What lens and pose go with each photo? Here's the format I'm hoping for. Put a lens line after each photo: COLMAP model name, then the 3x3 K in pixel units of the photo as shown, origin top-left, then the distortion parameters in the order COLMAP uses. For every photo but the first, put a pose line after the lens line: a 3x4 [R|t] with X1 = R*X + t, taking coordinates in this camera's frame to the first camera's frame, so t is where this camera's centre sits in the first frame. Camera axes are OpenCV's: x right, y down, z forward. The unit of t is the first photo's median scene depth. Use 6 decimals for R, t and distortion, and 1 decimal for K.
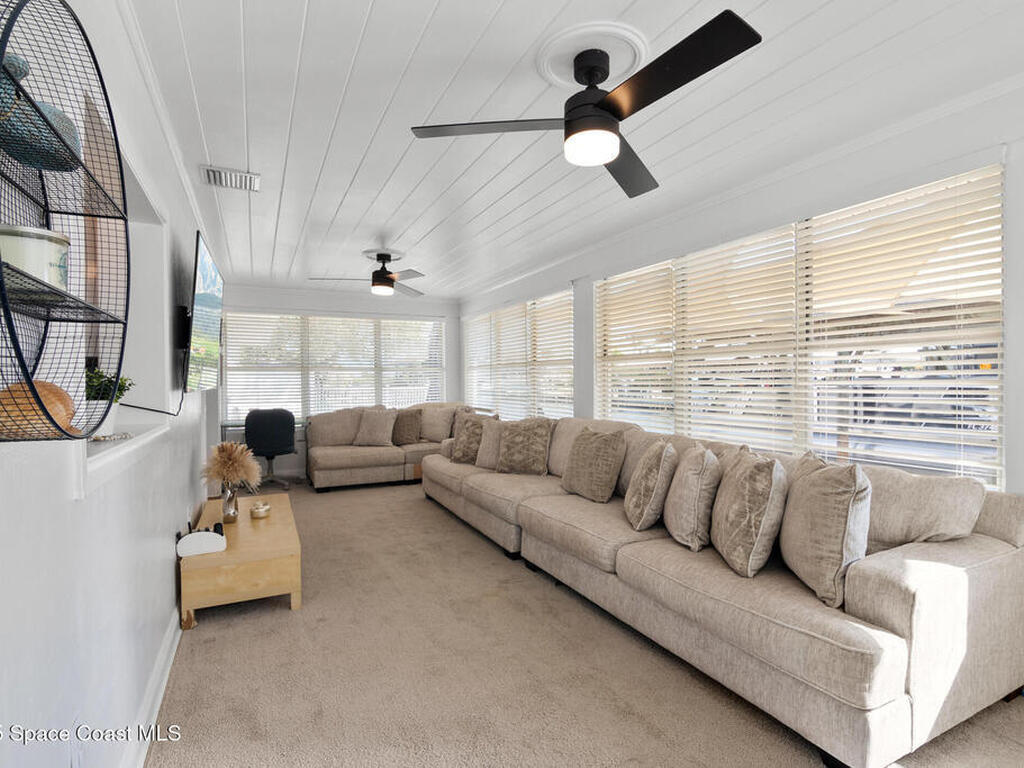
lens RADIAL K [[515.7, 0, 516.4], [0, 515.7, 382.7], [0, 0, 1]] dist [-0.004968, -0.000785]
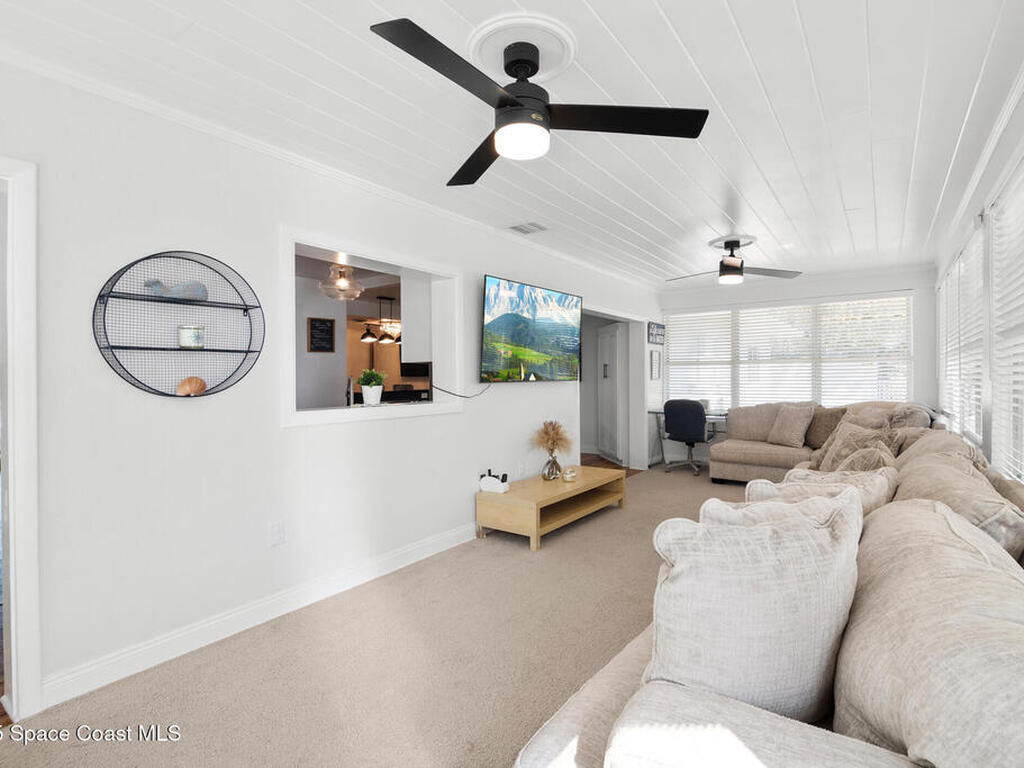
lens RADIAL K [[515.7, 0, 516.4], [0, 515.7, 382.7], [0, 0, 1]] dist [-0.004968, -0.000785]
pose [[0.460285, 0.015456, -0.887637, 0.391530], [-0.001213, 0.999858, 0.016780, -0.003797], [0.887770, -0.006647, 0.460239, 0.202233]]
